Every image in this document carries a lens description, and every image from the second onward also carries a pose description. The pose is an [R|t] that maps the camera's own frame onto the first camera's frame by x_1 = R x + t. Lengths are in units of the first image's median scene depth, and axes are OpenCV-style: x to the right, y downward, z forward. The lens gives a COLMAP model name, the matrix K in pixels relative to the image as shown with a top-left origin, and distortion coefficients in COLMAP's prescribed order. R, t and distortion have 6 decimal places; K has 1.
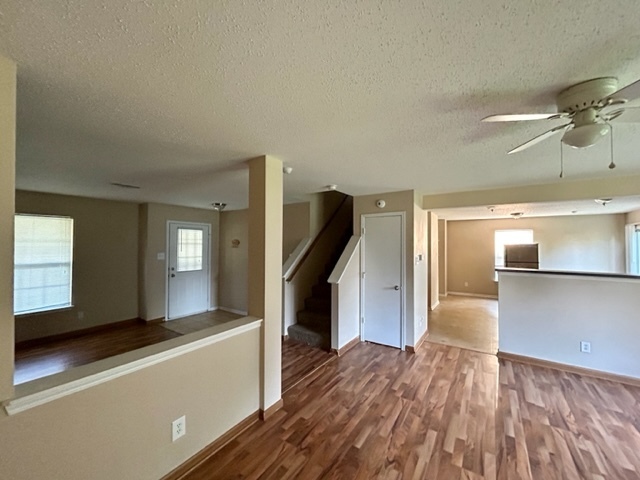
lens RADIAL K [[254.3, 0, 323.3], [0, 254.3, 245.5], [0, 0, 1]] dist [0.001985, -0.000219]
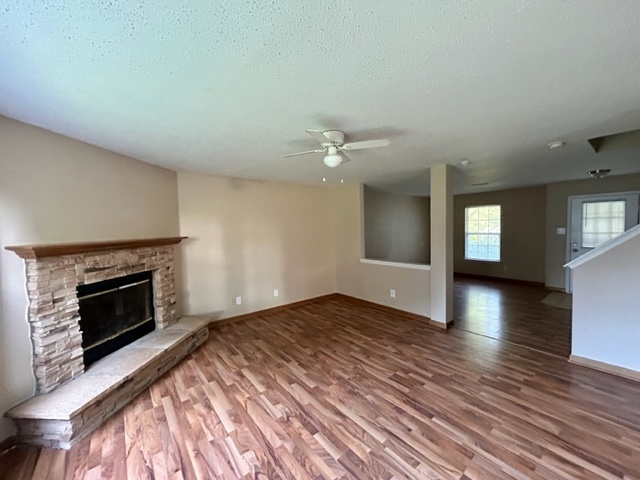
lens RADIAL K [[254.3, 0, 321.8], [0, 254.3, 238.8], [0, 0, 1]] dist [0.001985, -0.000219]
pose [[-0.297128, 0.047423, -0.953659, 0.827178], [0.019920, 0.998856, 0.043464, 0.009822], [0.954630, -0.006082, -0.297733, 0.420485]]
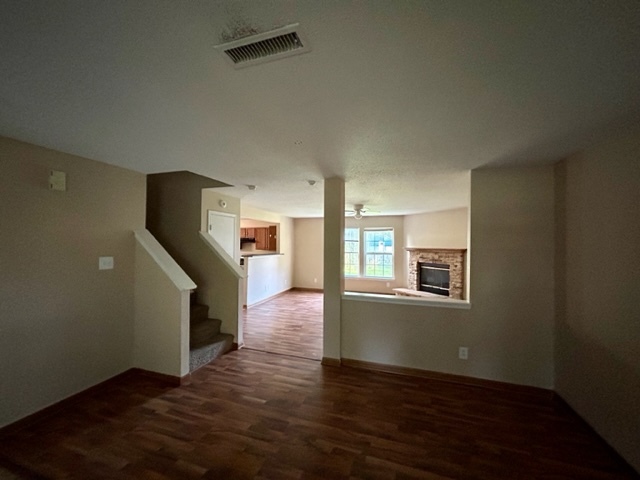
lens RADIAL K [[254.3, 0, 321.5], [0, 254.3, 236.5], [0, 0, 1]] dist [0.001985, -0.000219]
pose [[-0.264359, 0.024579, 0.964111, -0.863118], [-0.003807, 0.999641, -0.026529, 0.003940], [-0.964417, -0.010684, -0.264171, 0.789887]]
